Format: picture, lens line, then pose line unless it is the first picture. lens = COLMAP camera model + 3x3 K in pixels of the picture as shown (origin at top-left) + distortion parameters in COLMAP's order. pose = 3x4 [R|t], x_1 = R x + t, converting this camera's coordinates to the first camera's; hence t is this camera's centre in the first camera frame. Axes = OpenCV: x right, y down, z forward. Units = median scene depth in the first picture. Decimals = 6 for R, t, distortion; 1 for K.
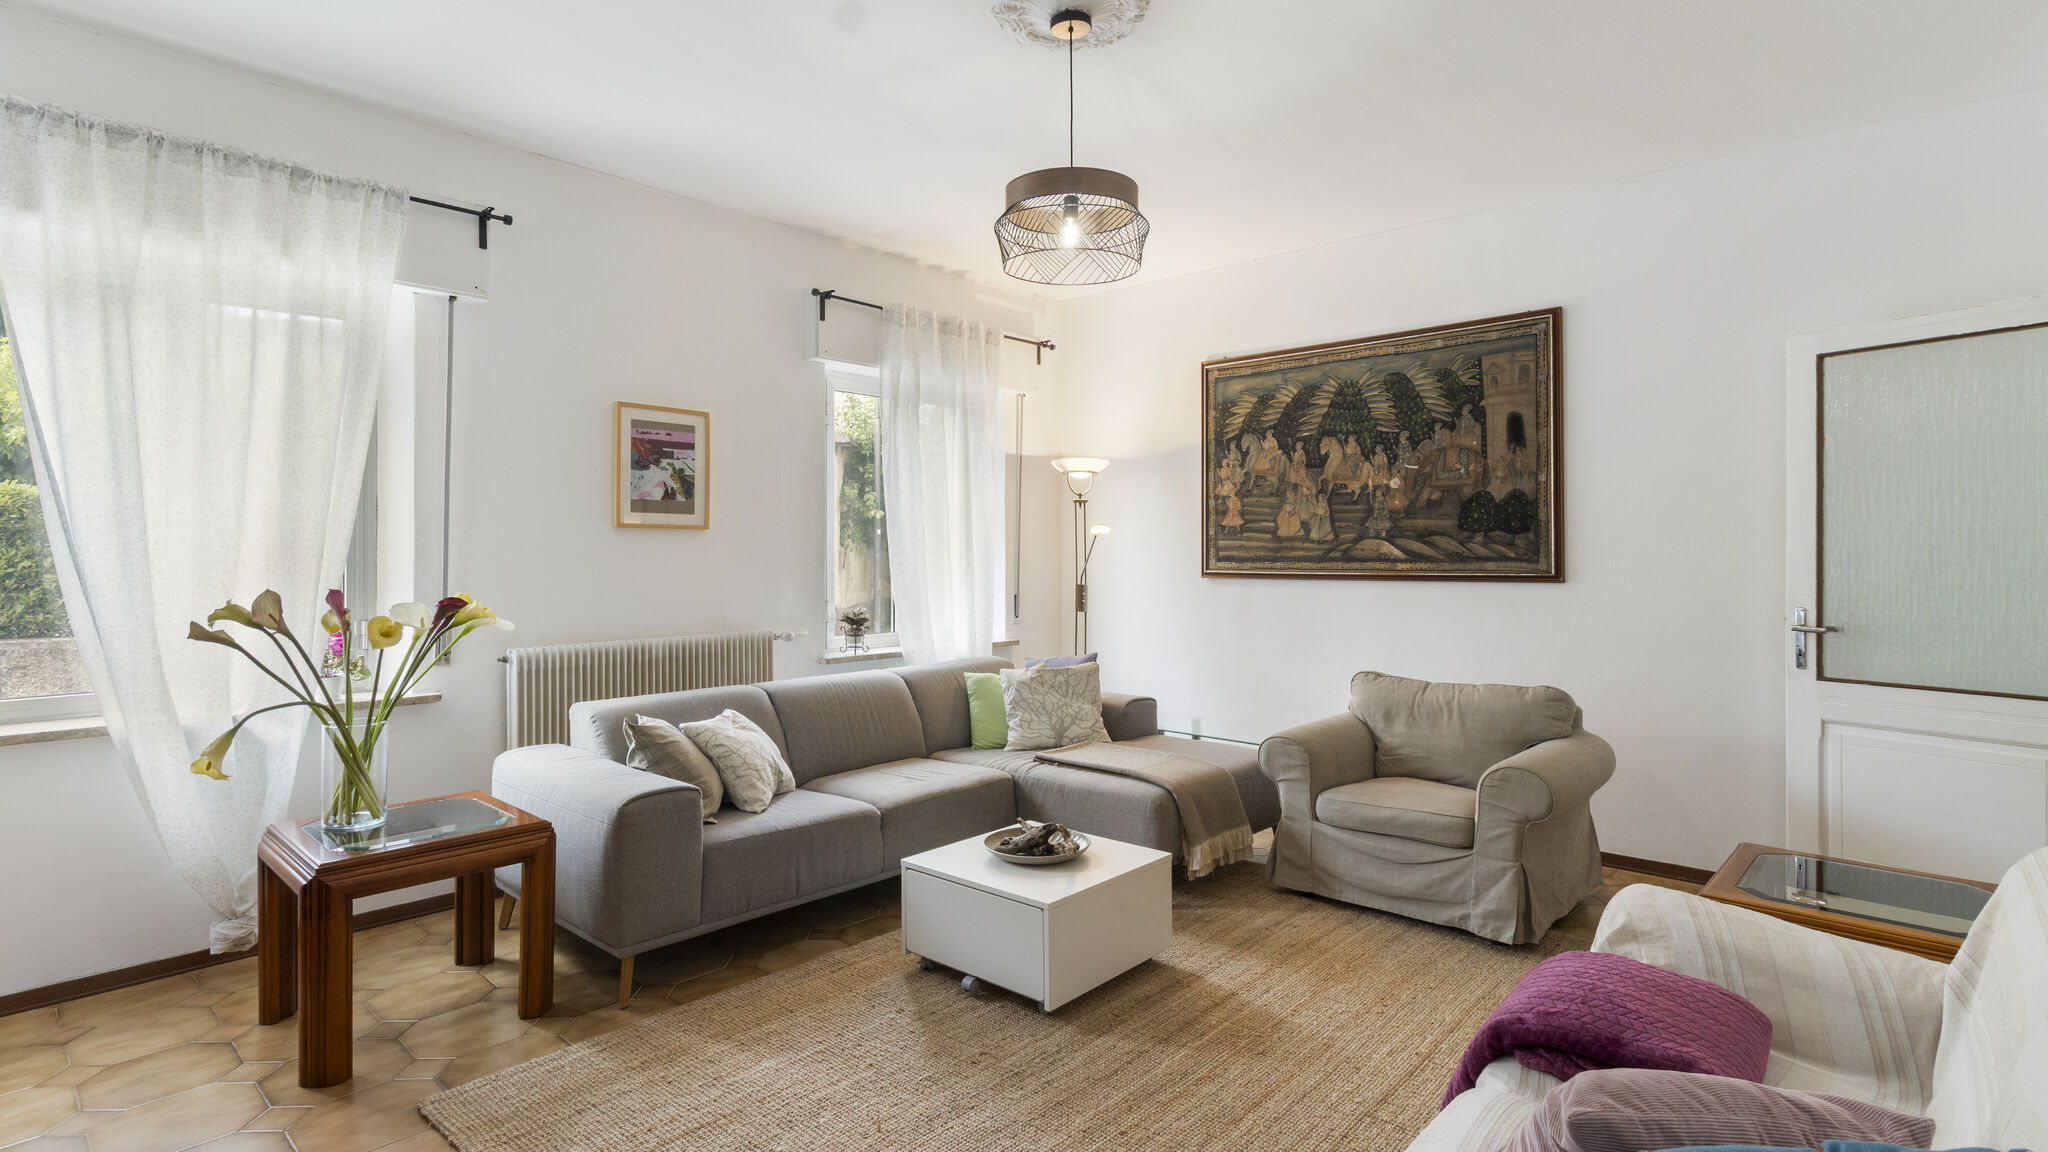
lens RADIAL K [[1006.9, 0, 1023.9], [0, 1006.9, 546.5], [0, 0, 1]] dist [-0.000243, -0.000201]
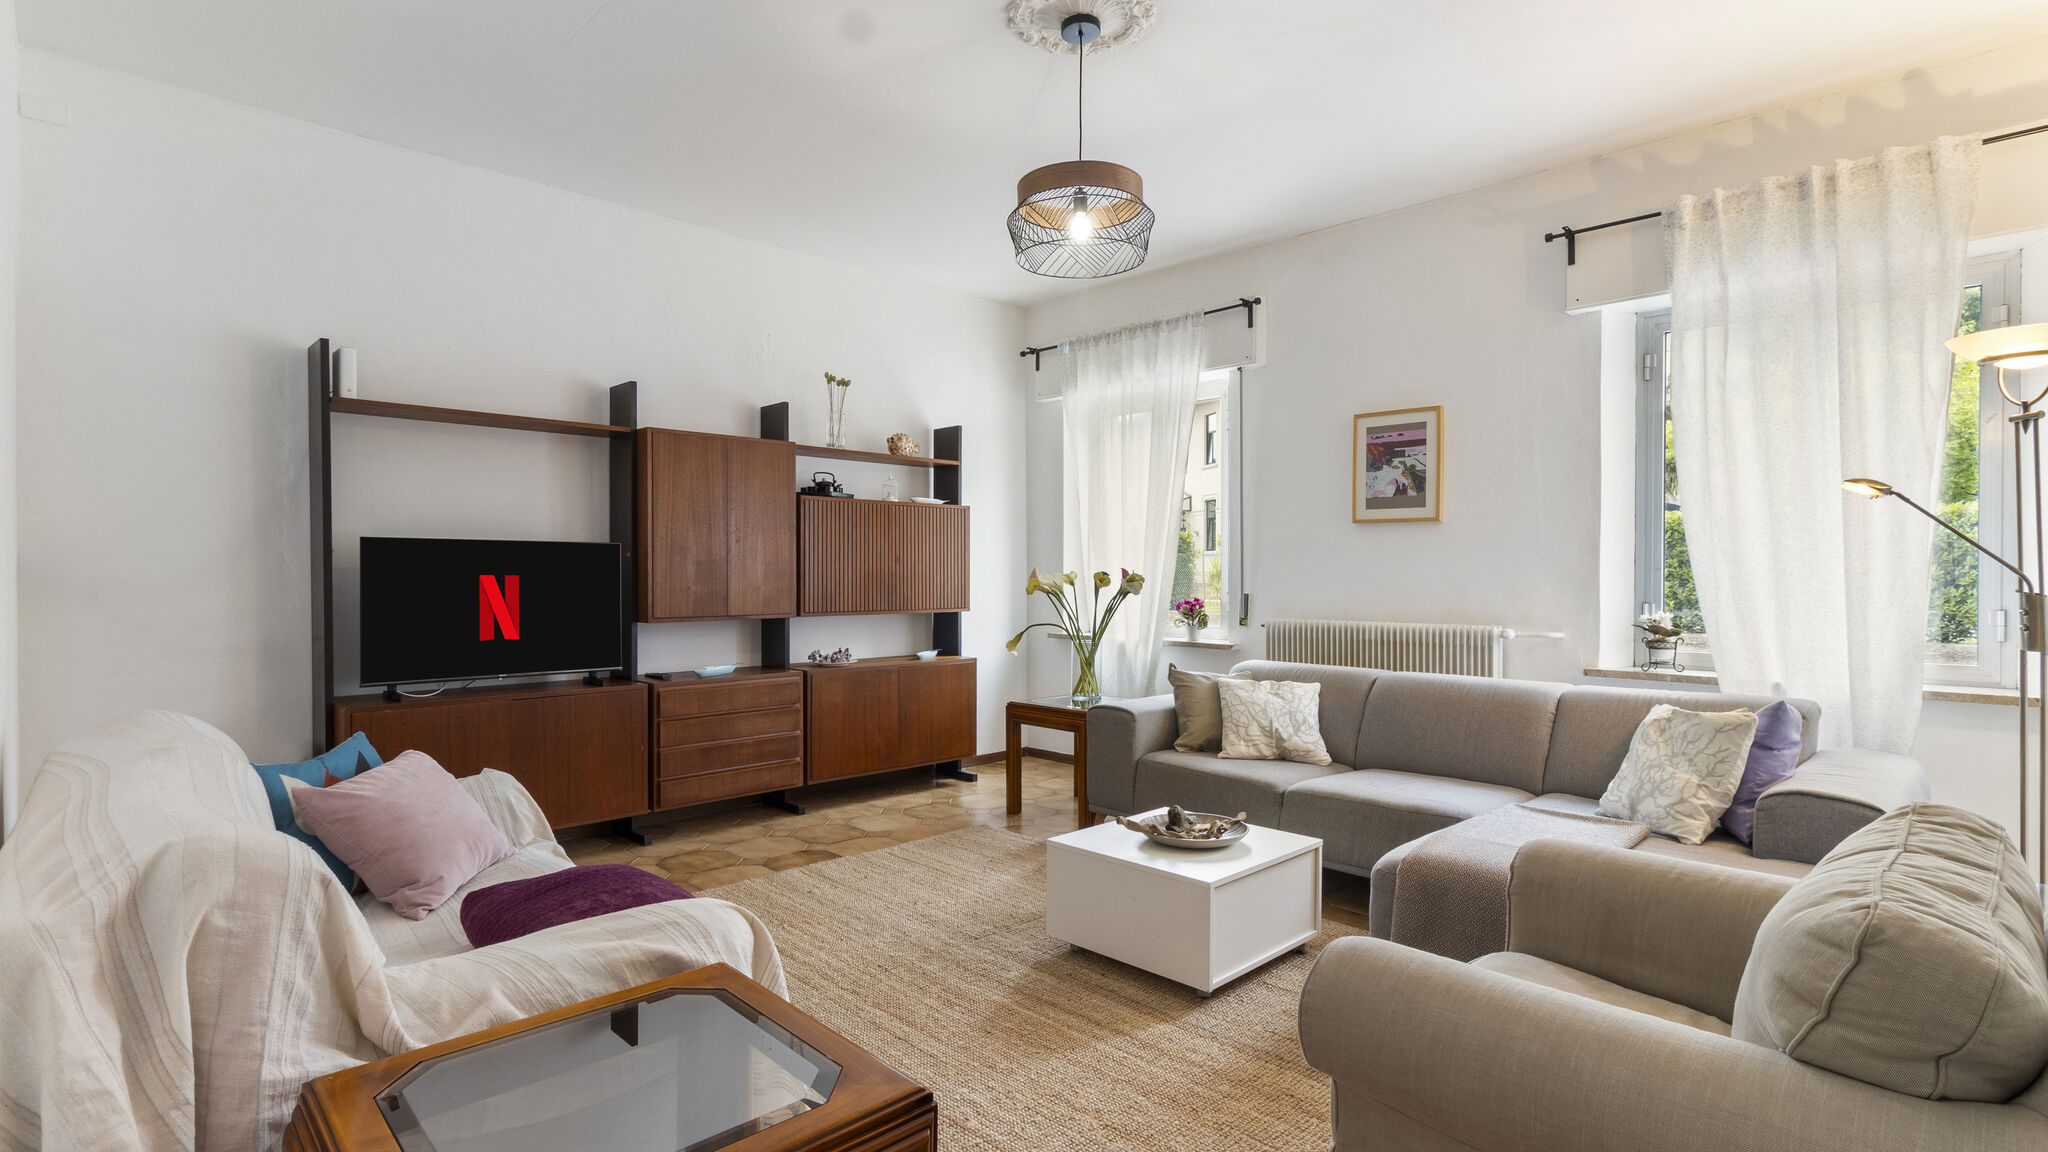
lens RADIAL K [[975.0, 0, 1024.0], [0, 975.0, 576.0], [0, 0, 1]] dist [0.000313, 0.000159]
pose [[-0.050777, 0.007071, -0.998685, 0.719695], [0.003023, 0.999971, 0.006927, 0.031642], [0.998705, -0.002667, -0.050797, 0.661098]]
